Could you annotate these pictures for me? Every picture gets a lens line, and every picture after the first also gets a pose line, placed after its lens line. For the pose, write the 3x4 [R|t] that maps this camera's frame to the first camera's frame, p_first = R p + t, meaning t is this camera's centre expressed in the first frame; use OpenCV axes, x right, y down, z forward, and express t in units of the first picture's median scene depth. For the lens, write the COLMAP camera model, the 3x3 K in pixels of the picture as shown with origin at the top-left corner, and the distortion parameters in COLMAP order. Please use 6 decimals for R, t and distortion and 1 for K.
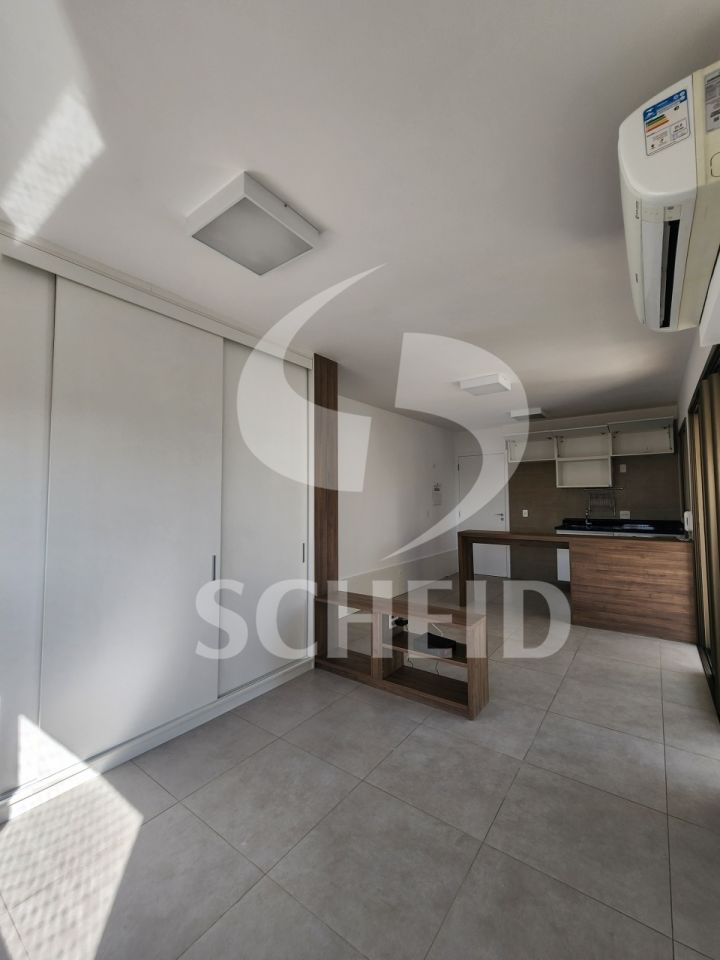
lens RADIAL K [[390.5, 0, 365.4], [0, 390.5, 479.2], [0, 0, 1]] dist [0.002746, -0.002681]
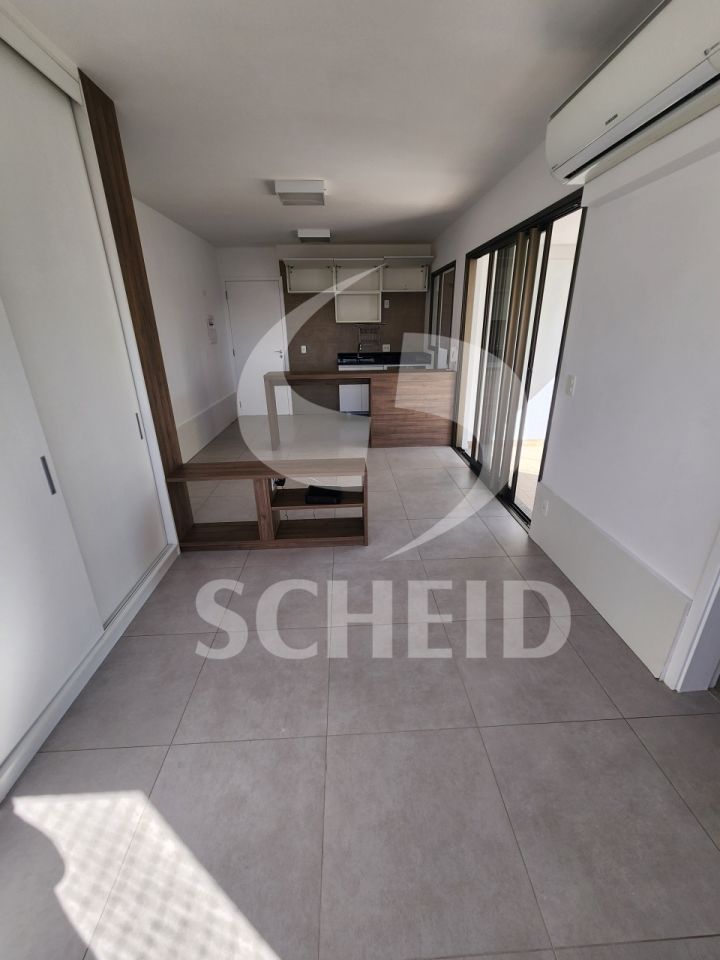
lens RADIAL K [[390.5, 0, 364.8], [0, 390.5, 478.8], [0, 0, 1]] dist [0.002746, -0.002681]
pose [[0.779383, -0.231745, 0.582114, -0.264343], [-0.024657, 0.917017, 0.398086, -0.023033], [-0.626062, -0.324614, 0.708993, 0.171653]]
